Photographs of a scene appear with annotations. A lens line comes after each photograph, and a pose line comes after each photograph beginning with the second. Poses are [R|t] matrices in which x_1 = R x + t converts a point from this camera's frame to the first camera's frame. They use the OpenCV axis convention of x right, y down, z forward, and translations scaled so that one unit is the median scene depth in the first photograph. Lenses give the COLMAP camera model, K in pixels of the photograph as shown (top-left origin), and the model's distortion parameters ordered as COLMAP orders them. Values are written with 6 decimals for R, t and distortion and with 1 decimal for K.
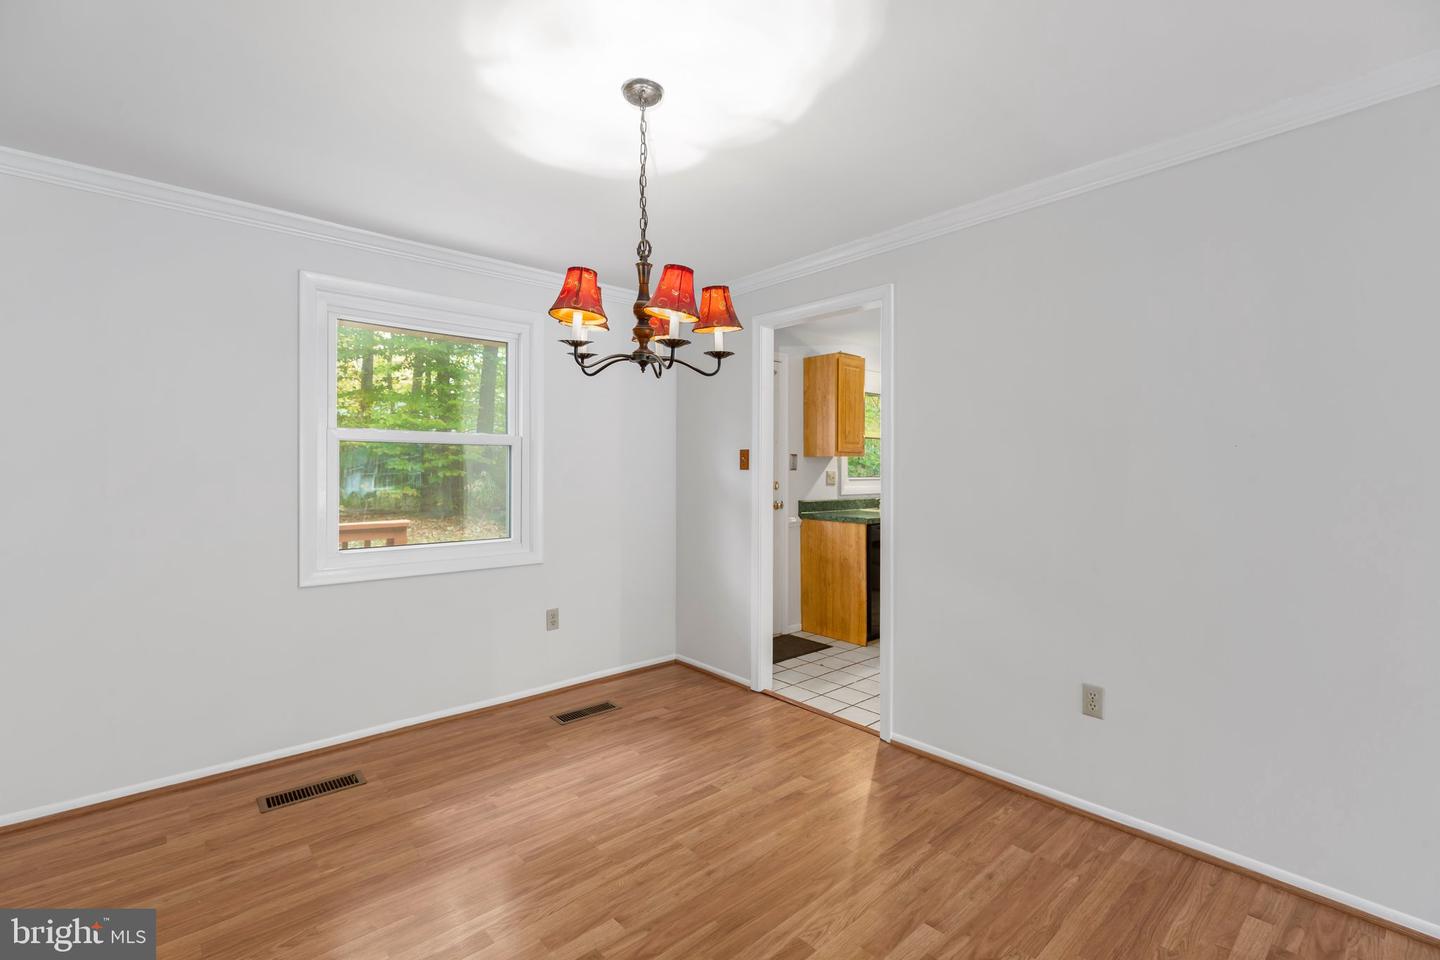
lens RADIAL K [[648.7, 0, 713.3], [0, 648.7, 472.3], [0, 0, 1]] dist [-0.016803, 0.004712]
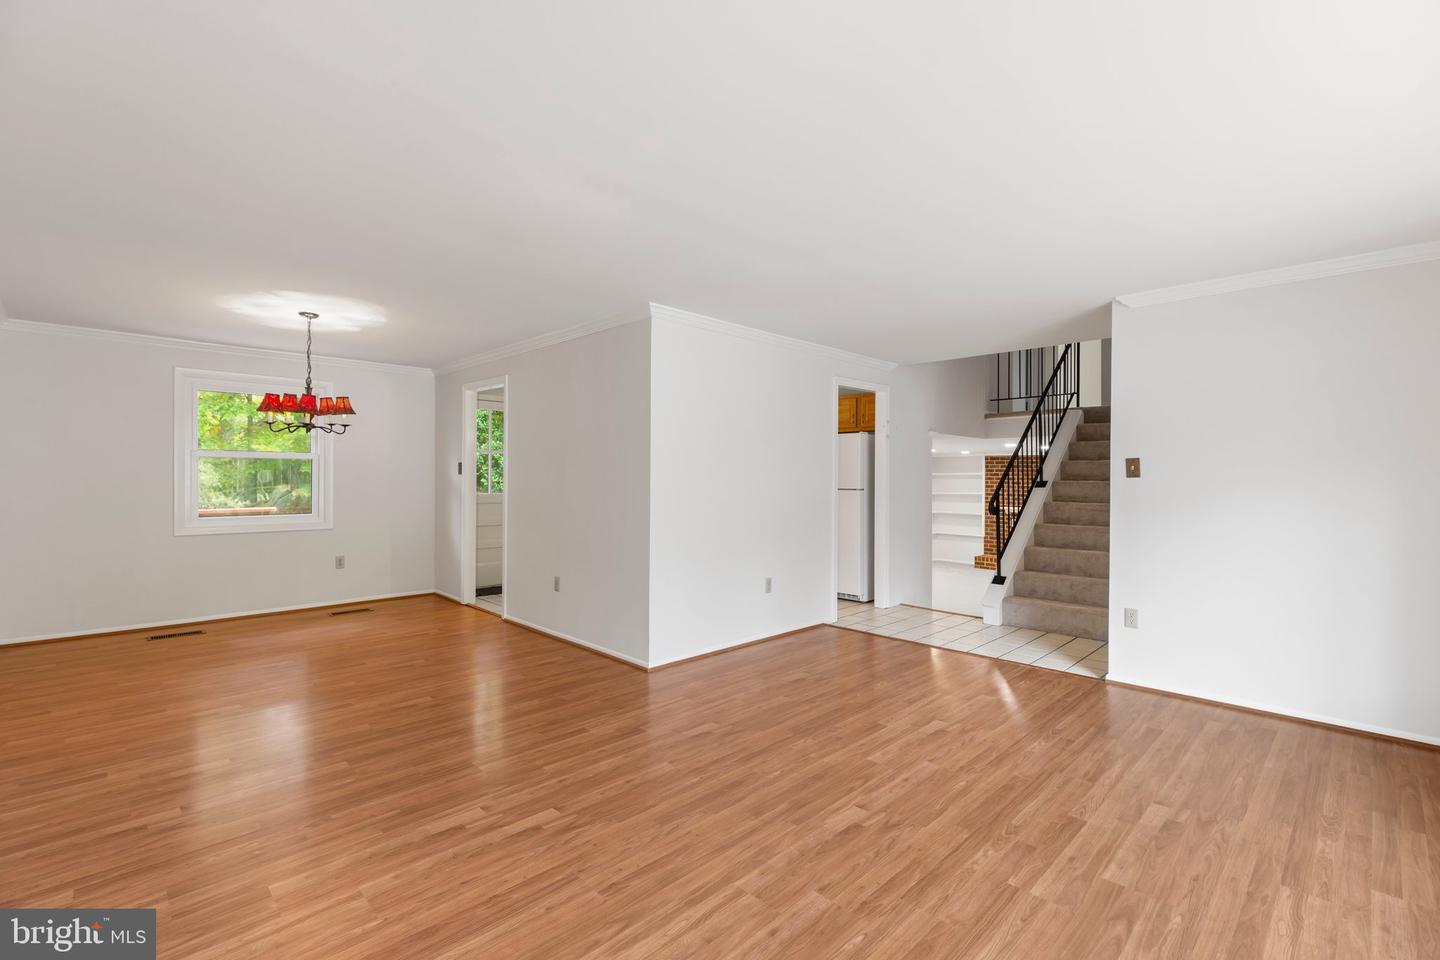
lens RADIAL K [[648.7, 0, 730.7], [0, 648.7, 477.6], [0, 0, 1]] dist [-0.016803, 0.004712]
pose [[0.997013, 0.005475, 0.077034, 0.817393], [-0.005373, 0.999984, -0.001528, 0.004193], [-0.077041, 0.001110, 0.997027, -0.968359]]
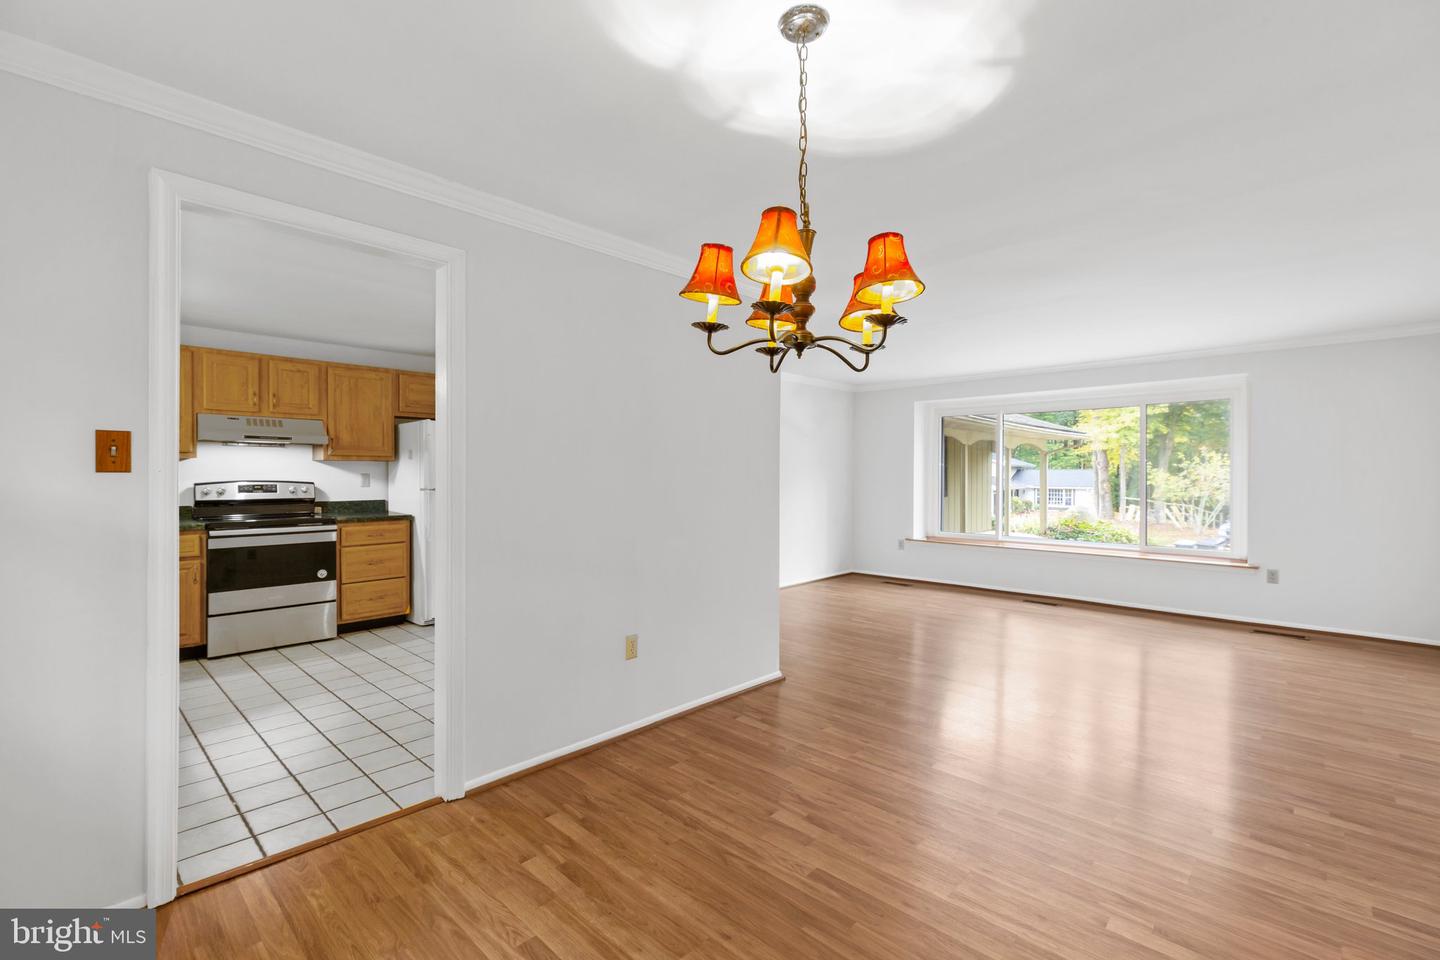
lens RADIAL K [[648.7, 0, 712.4], [0, 648.7, 469.3], [0, 0, 1]] dist [-0.016803, 0.004712]
pose [[-0.090295, 0.001184, 0.995914, -0.620324], [0.008718, 0.999962, -0.000398, -0.006649], [-0.995877, 0.008646, -0.090302, 0.778848]]
